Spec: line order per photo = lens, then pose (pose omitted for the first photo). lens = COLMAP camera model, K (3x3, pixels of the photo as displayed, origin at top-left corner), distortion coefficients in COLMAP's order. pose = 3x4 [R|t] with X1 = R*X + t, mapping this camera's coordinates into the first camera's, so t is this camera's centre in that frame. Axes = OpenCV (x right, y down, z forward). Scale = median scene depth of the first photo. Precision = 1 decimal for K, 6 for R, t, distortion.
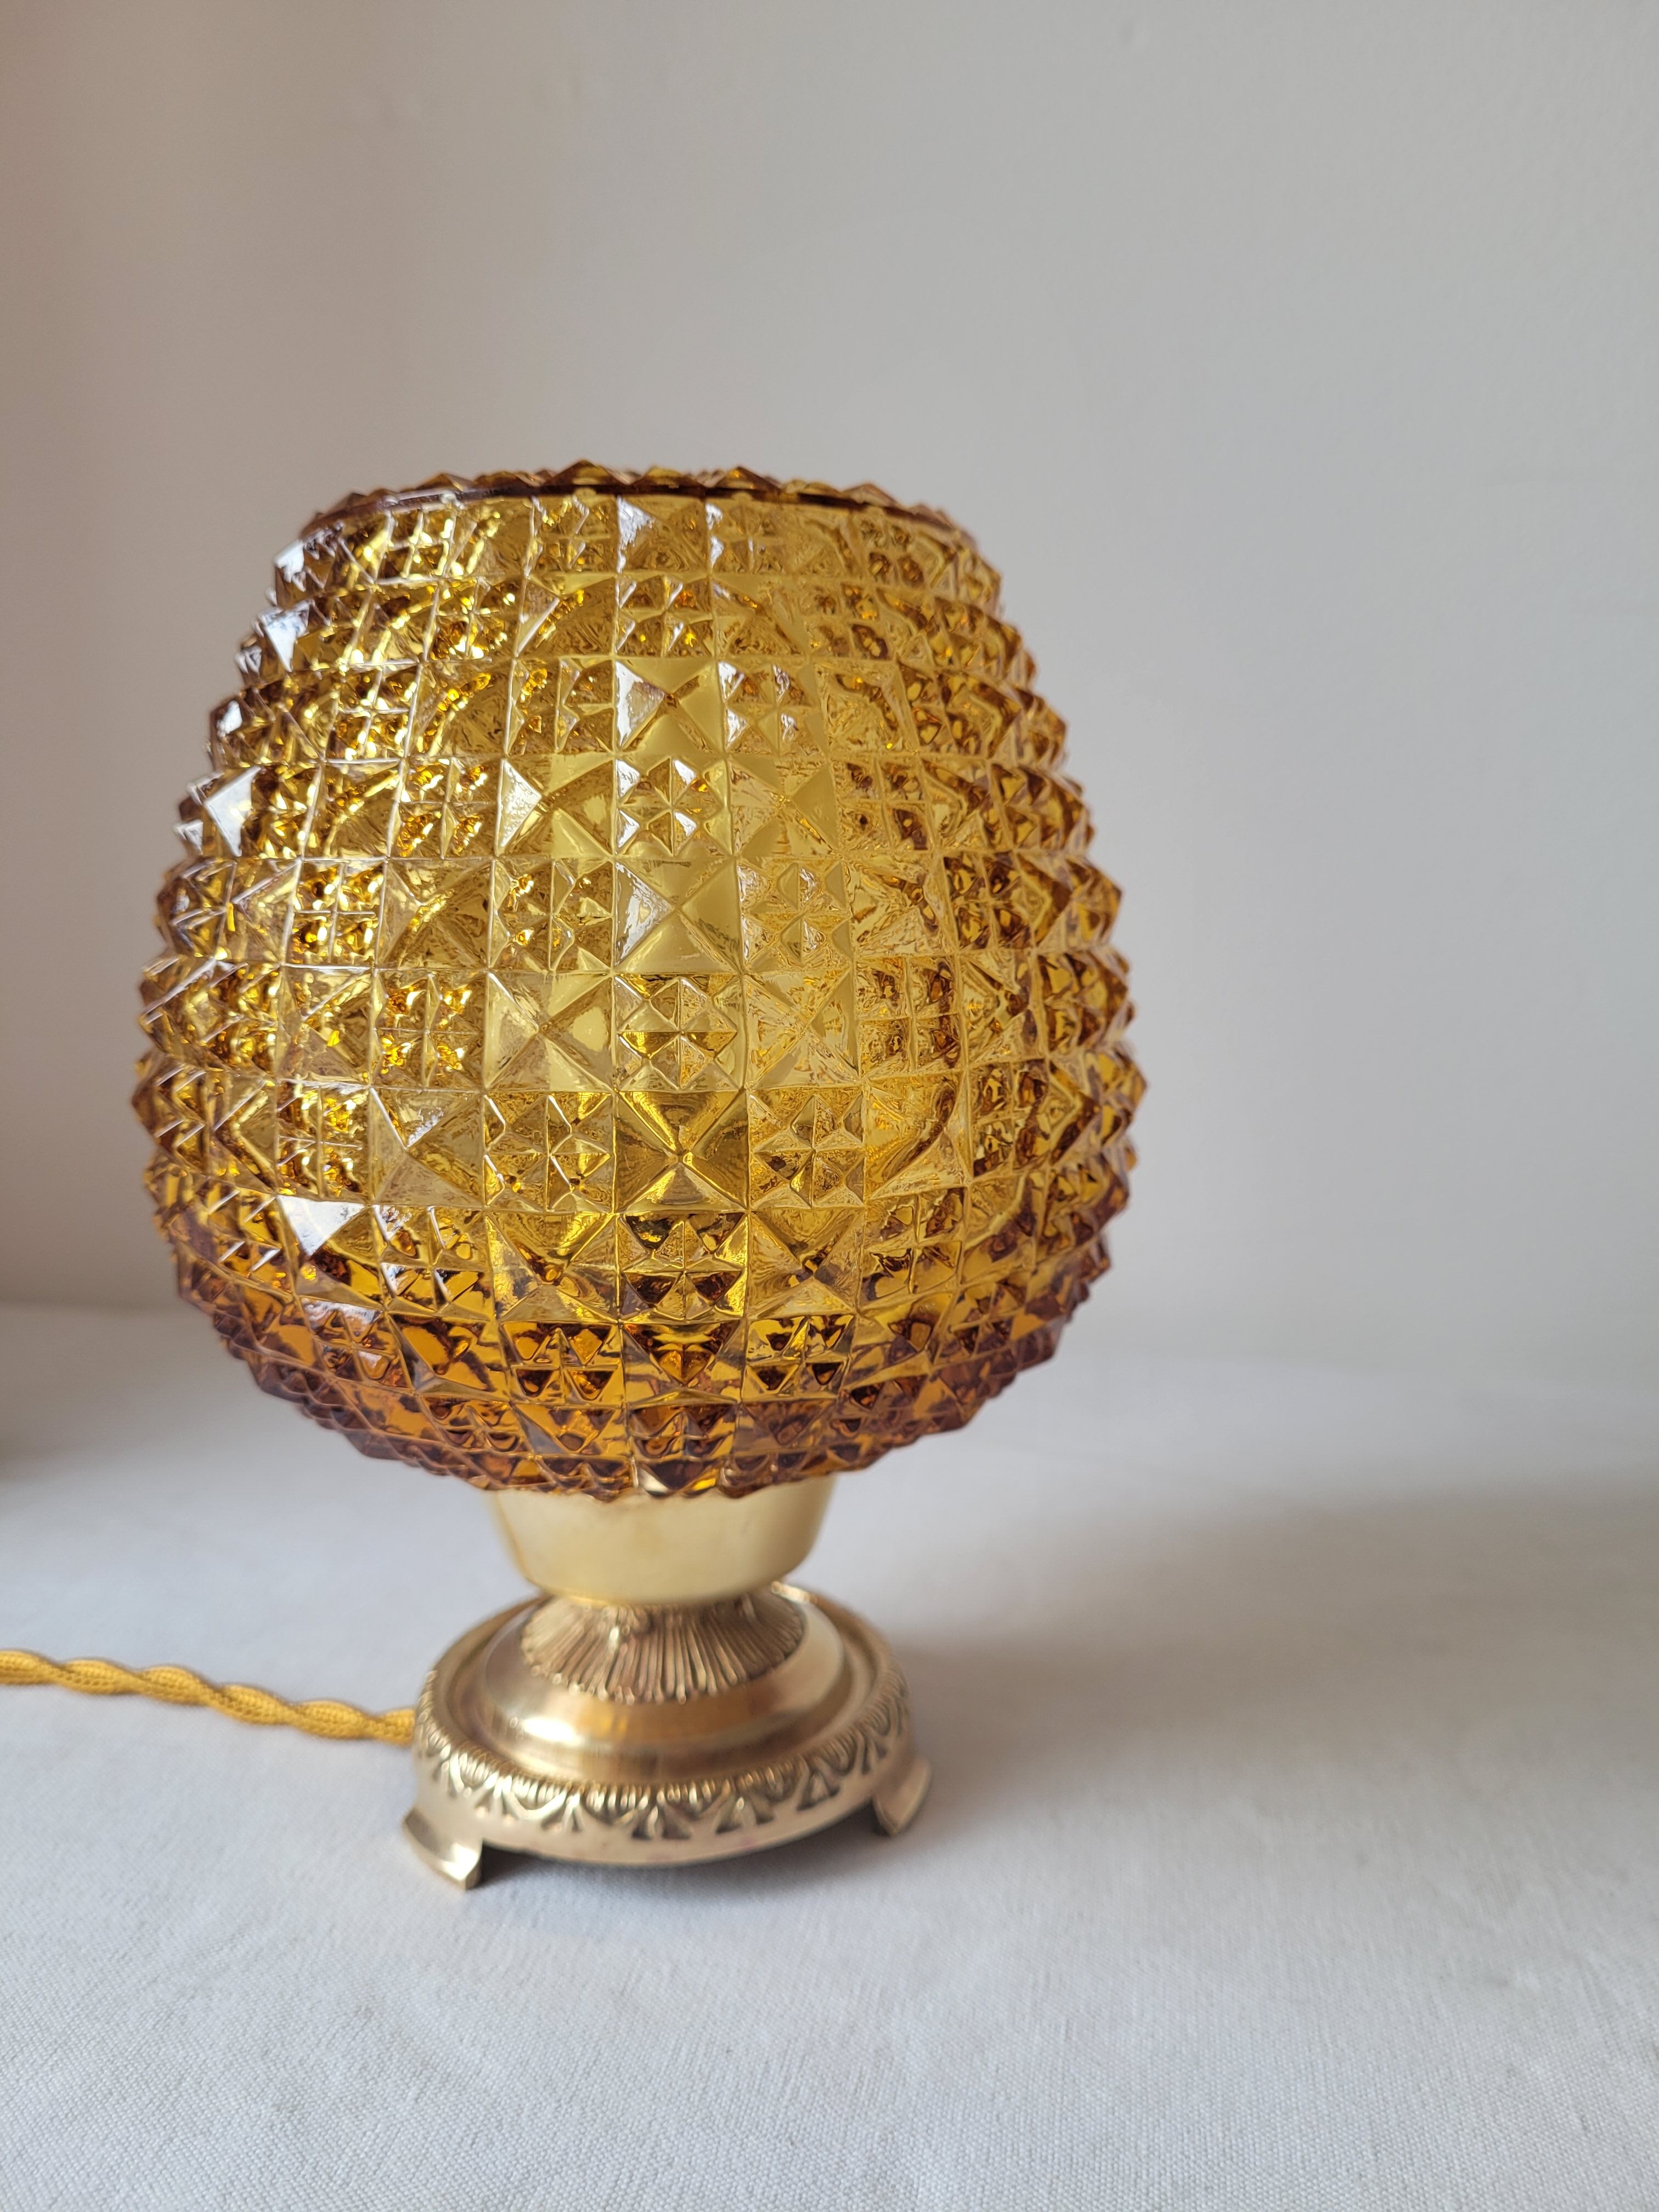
lens RADIAL K [[1689.2, 0, 832.1], [0, 1689.2, 1044.1], [0, 0, 1]] dist [-0.001484, -0.006809]
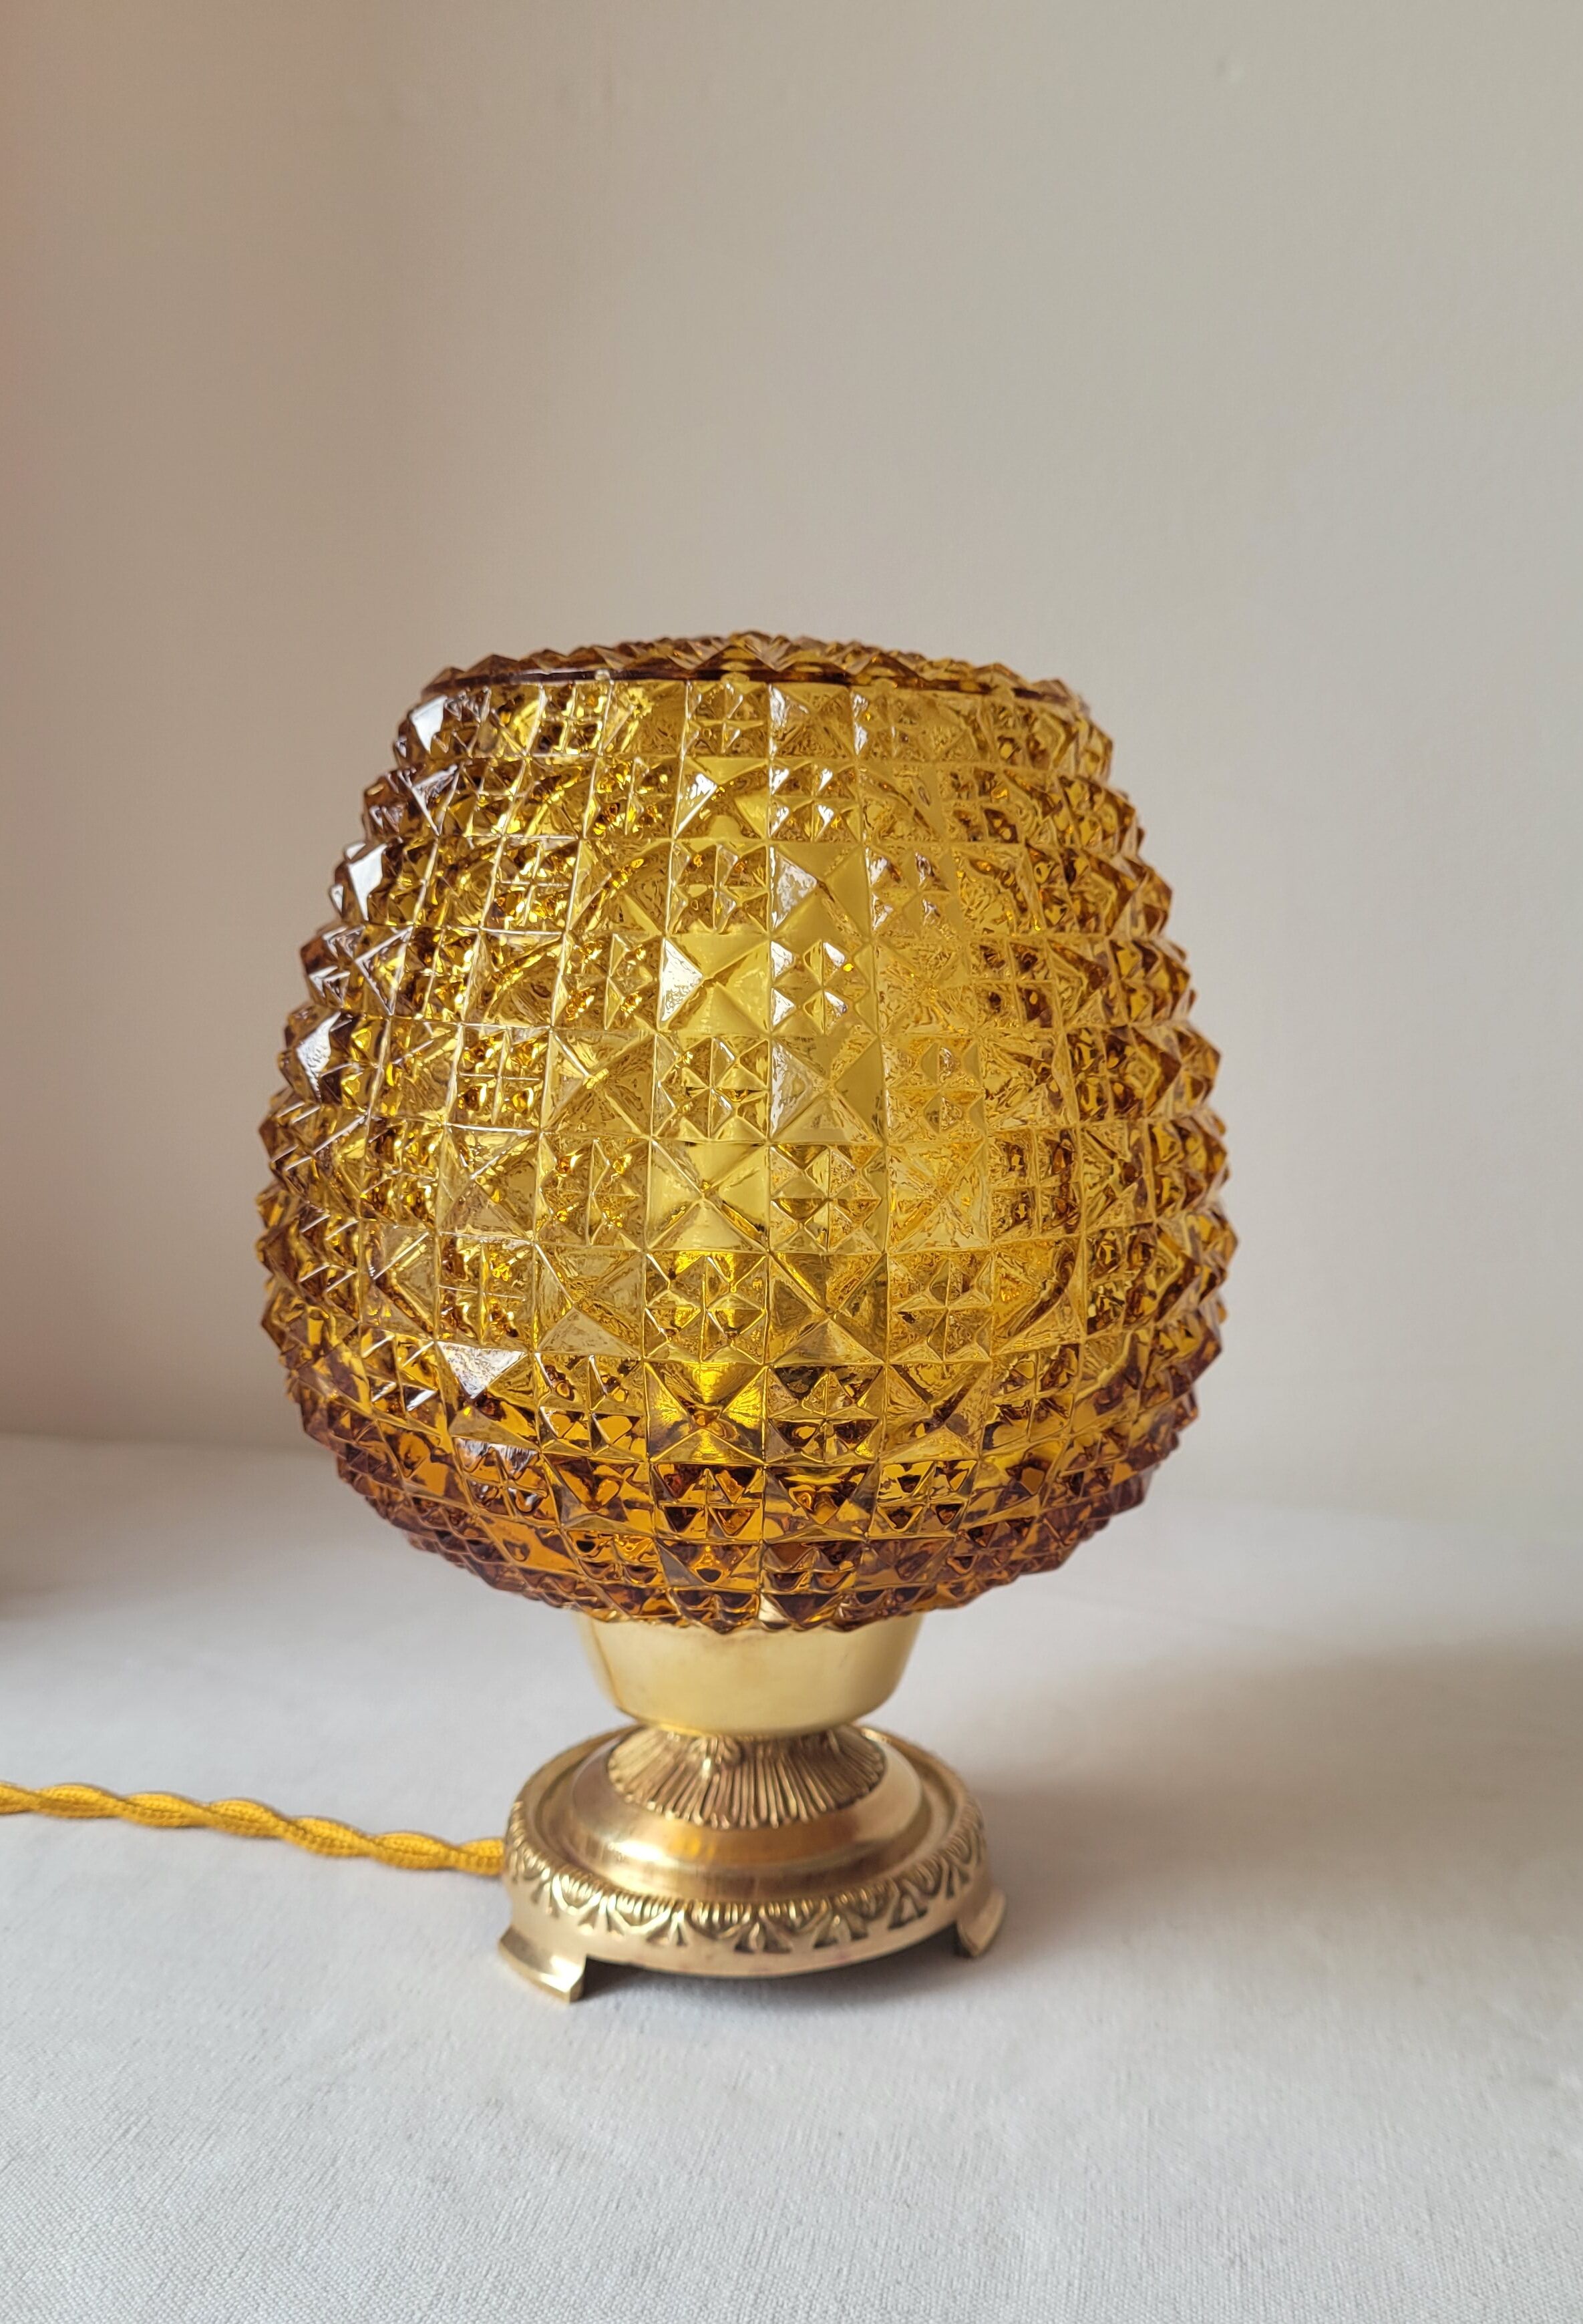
lens RADIAL K [[2289.7, 0, 790.8], [0, 2289.7, 1200.2], [0, 0, 1]] dist [0.010398, 0.022427]
pose [[0.998810, 0.019848, 0.044552, -0.164951], [-0.022047, 0.998534, 0.049428, -0.071479], [-0.043506, -0.050351, 0.997784, -0.423890]]
